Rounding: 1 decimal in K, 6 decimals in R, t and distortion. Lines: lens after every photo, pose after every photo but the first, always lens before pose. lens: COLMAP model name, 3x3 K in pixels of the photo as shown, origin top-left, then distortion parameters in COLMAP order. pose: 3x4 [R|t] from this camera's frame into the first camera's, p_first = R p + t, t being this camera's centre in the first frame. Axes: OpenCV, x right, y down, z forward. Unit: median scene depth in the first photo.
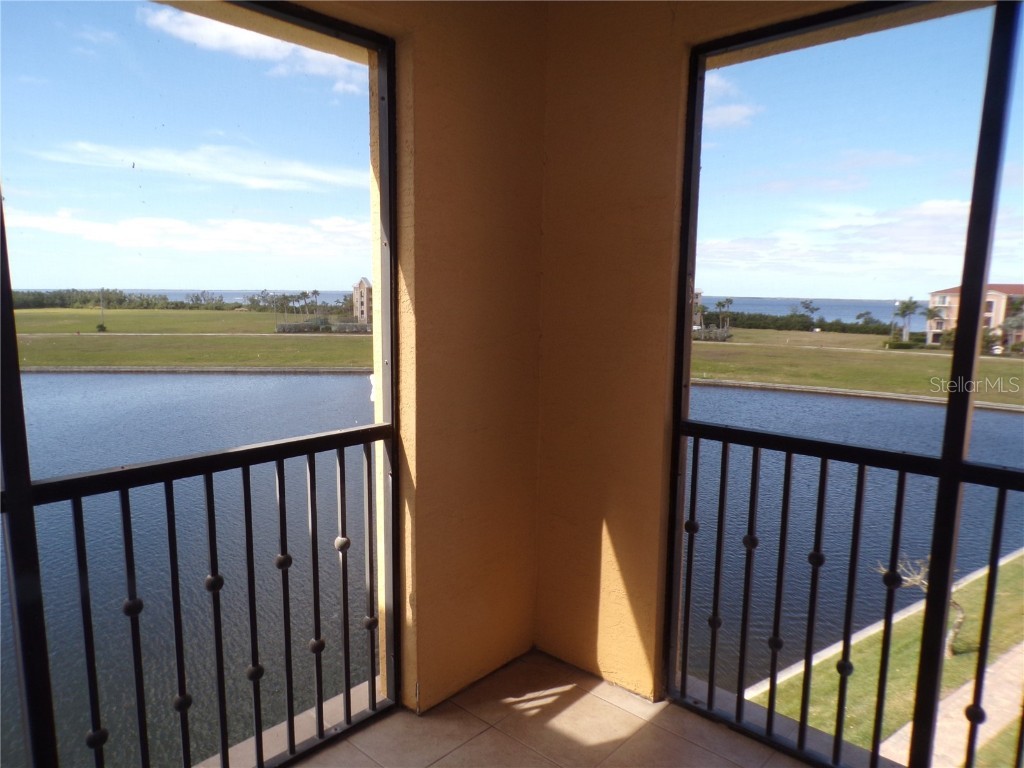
lens RADIAL K [[695.6, 0, 515.4], [0, 695.6, 389.6], [0, 0, 1]] dist [0.003283, 0.000665]
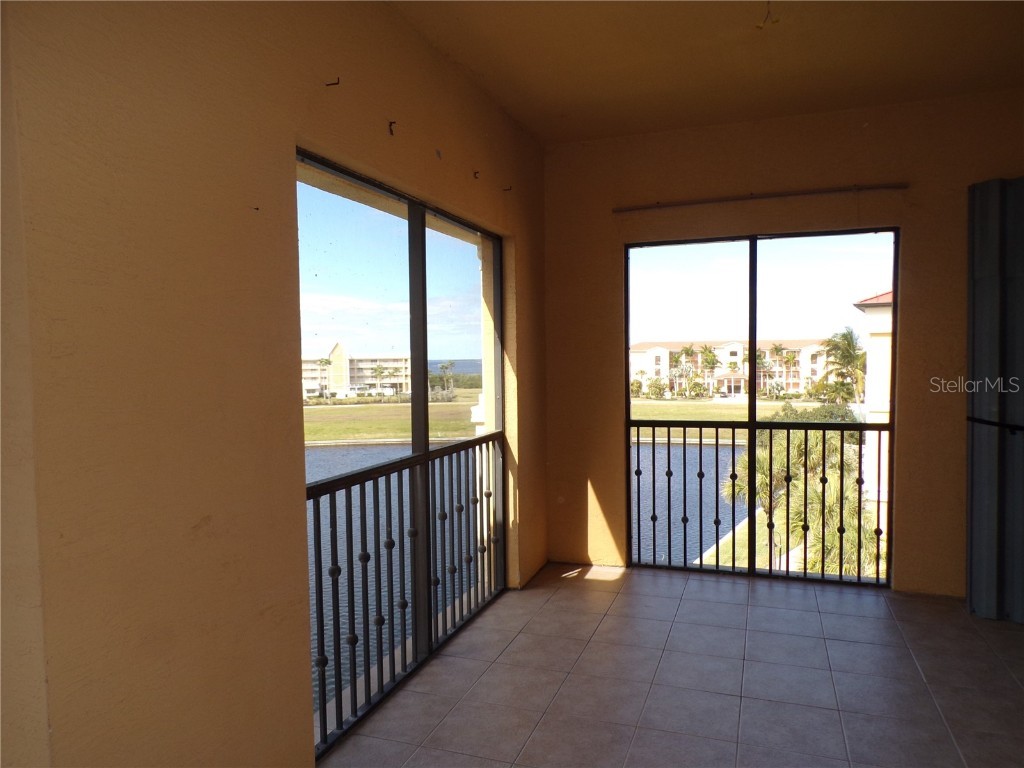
lens RADIAL K [[695.6, 0, 515.4], [0, 695.6, 389.6], [0, 0, 1]] dist [0.003283, 0.000665]
pose [[0.922684, -0.048351, 0.382514, -0.829214], [0.083082, 0.993732, -0.074797, 0.081209], [-0.376499, 0.100794, 0.920917, -0.736613]]
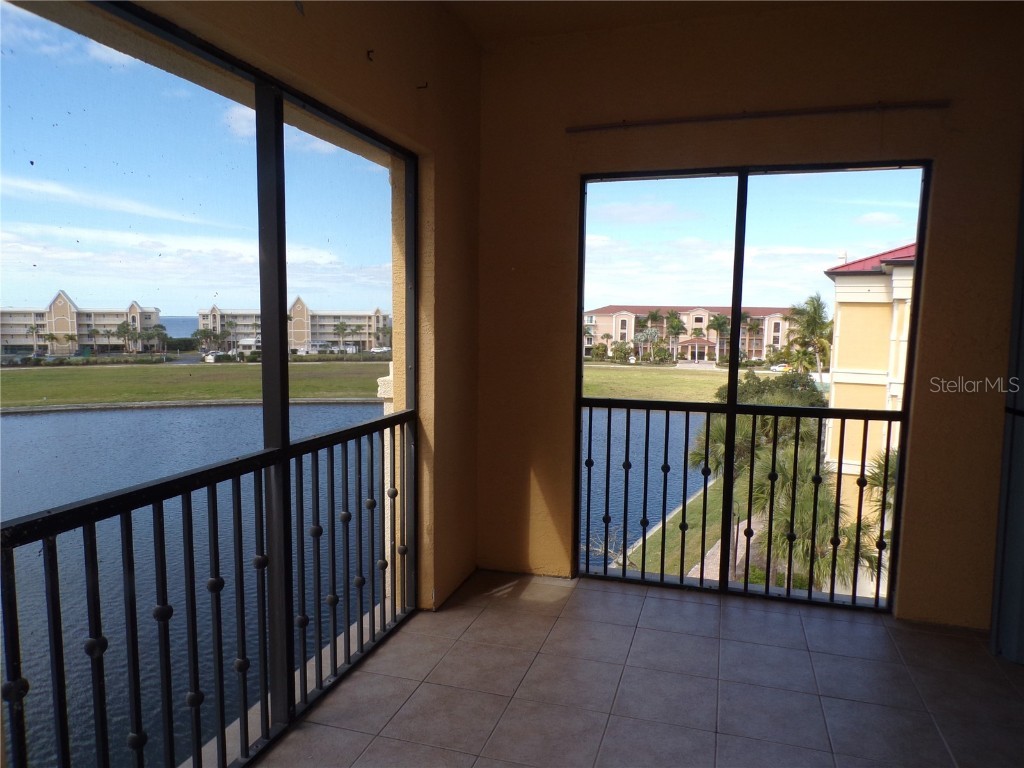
lens RADIAL K [[695.6, 0, 515.4], [0, 695.6, 389.6], [0, 0, 1]] dist [0.003283, 0.000665]
pose [[0.903819, -0.049854, 0.425001, -0.583311], [0.062380, 0.997931, -0.015599, 0.041161], [-0.423344, 0.040610, 0.905059, -0.400560]]
